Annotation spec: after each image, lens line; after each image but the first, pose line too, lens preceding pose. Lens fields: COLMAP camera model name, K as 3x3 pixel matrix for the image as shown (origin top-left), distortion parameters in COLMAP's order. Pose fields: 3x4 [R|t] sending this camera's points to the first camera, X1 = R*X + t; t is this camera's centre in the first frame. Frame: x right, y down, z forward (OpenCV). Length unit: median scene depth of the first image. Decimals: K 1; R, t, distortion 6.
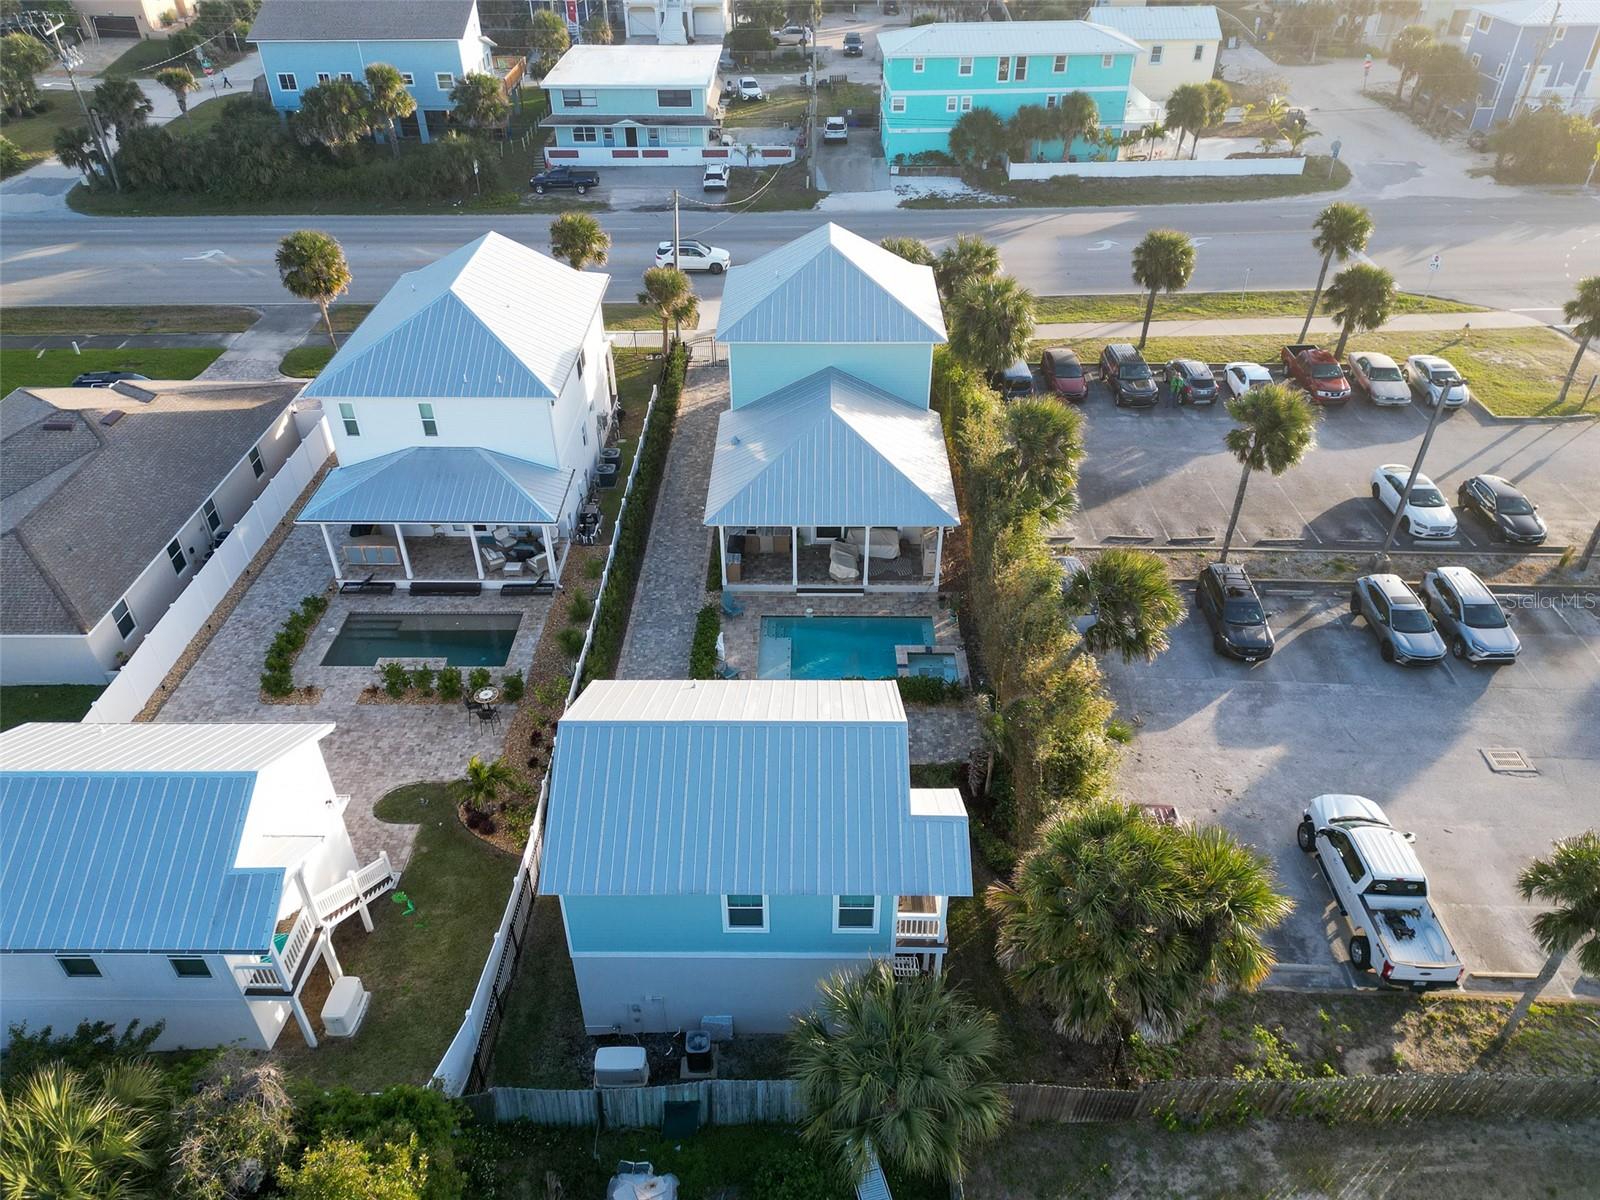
lens RADIAL K [[1127.3, 0, 800.0], [0, 1127.3, 600.0], [0, 0, 1]] dist [0.127899, -0.191332]
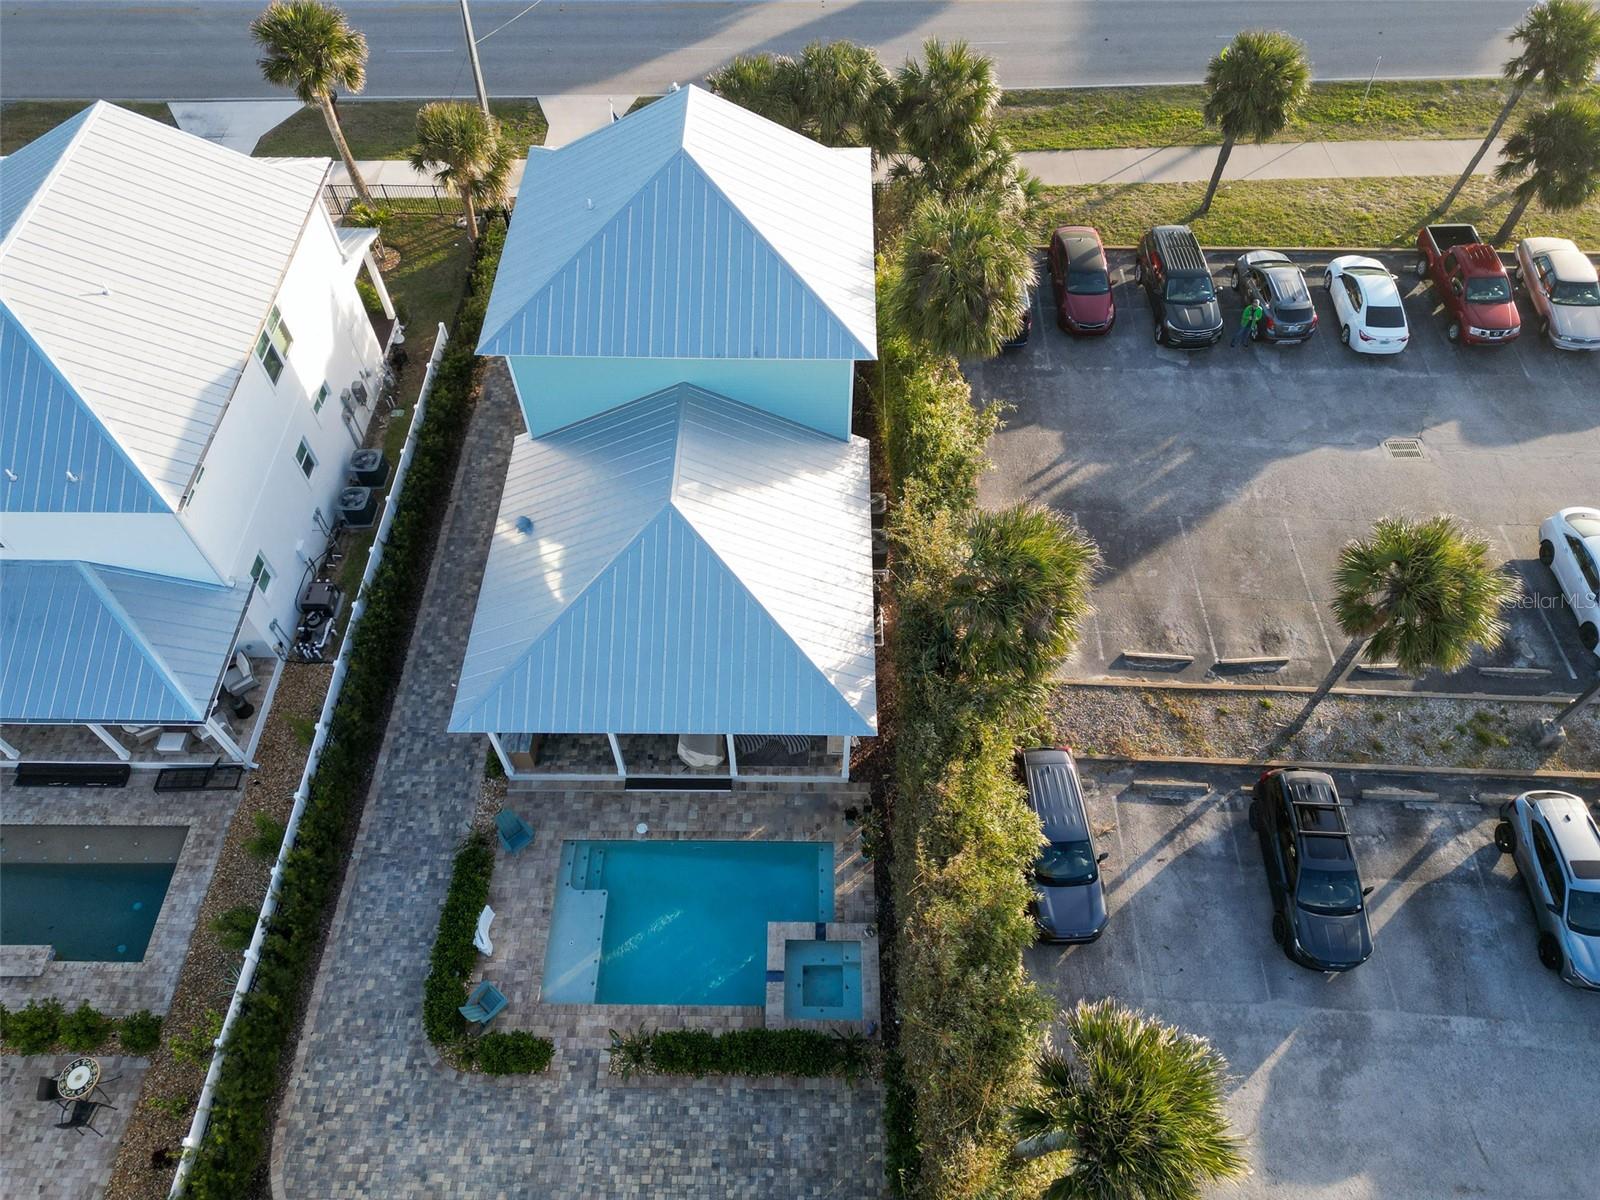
lens RADIAL K [[1129.6, 0, 800.0], [0, 1129.6, 600.0], [0, 0, 1]] dist [0.094465, -0.096741]
pose [[0.999989, 0.001148, -0.004509, 0.098086], [0.000322, 0.949675, 0.313238, -0.306074], [0.004641, -0.313236, 0.949664, 0.425865]]
